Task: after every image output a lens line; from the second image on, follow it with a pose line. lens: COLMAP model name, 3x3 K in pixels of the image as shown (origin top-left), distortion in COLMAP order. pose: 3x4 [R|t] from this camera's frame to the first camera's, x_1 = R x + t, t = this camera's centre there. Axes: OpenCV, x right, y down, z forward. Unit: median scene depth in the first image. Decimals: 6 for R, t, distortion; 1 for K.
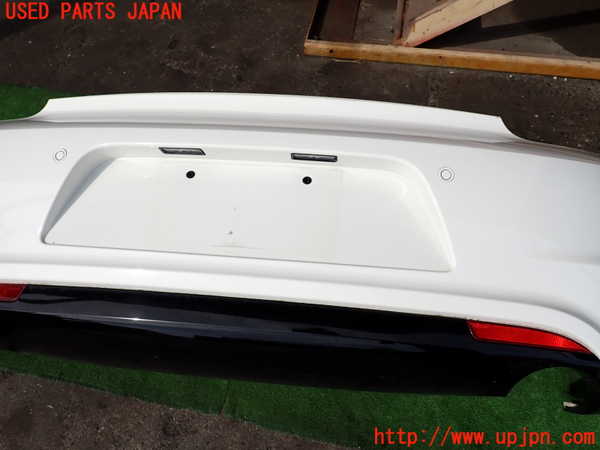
lens RADIAL K [[450.8, 0, 300.0], [0, 450.8, 225.0], [0, 0, 1]] dist [-0.004772, 0.002956]
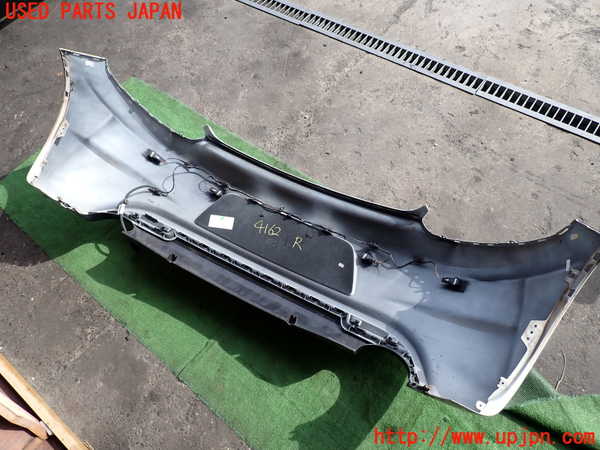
lens RADIAL K [[450.8, 0, 300.0], [0, 450.8, 225.0], [0, 0, 1]] dist [-0.004772, 0.002956]
pose [[-0.882876, -0.326918, 0.337128, -0.435361], [0.449737, -0.381995, 0.807352, -0.773799], [-0.135156, 0.864410, 0.484281, 0.125458]]
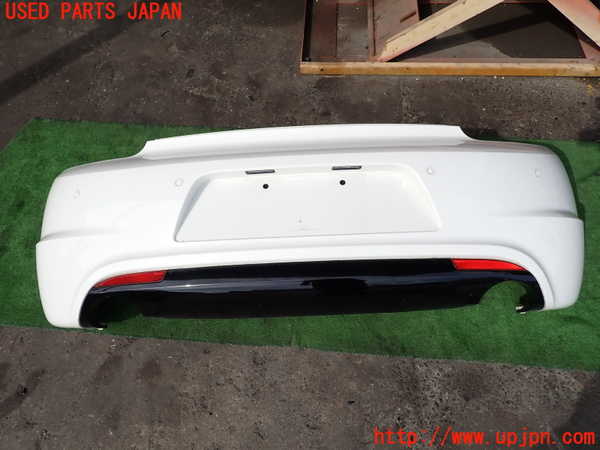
lens RADIAL K [[450.8, 0, 300.0], [0, 450.8, 225.0], [0, 0, 1]] dist [-0.004772, 0.002956]
pose [[0.991932, -0.108715, 0.065206, -0.125439], [0.105953, 0.993378, 0.044422, -0.019406], [-0.069604, -0.037154, 0.996883, -0.275591]]
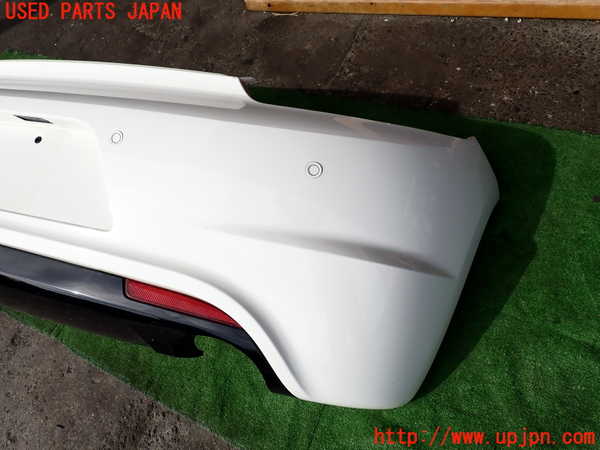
lens RADIAL K [[450.8, 0, 300.0], [0, 450.8, 225.0], [0, 0, 1]] dist [-0.004772, 0.002956]
pose [[0.941203, 0.086132, -0.326678, 0.513130], [-0.054306, 0.992952, 0.105341, -0.021511], [0.333449, -0.081406, 0.939247, 0.074415]]
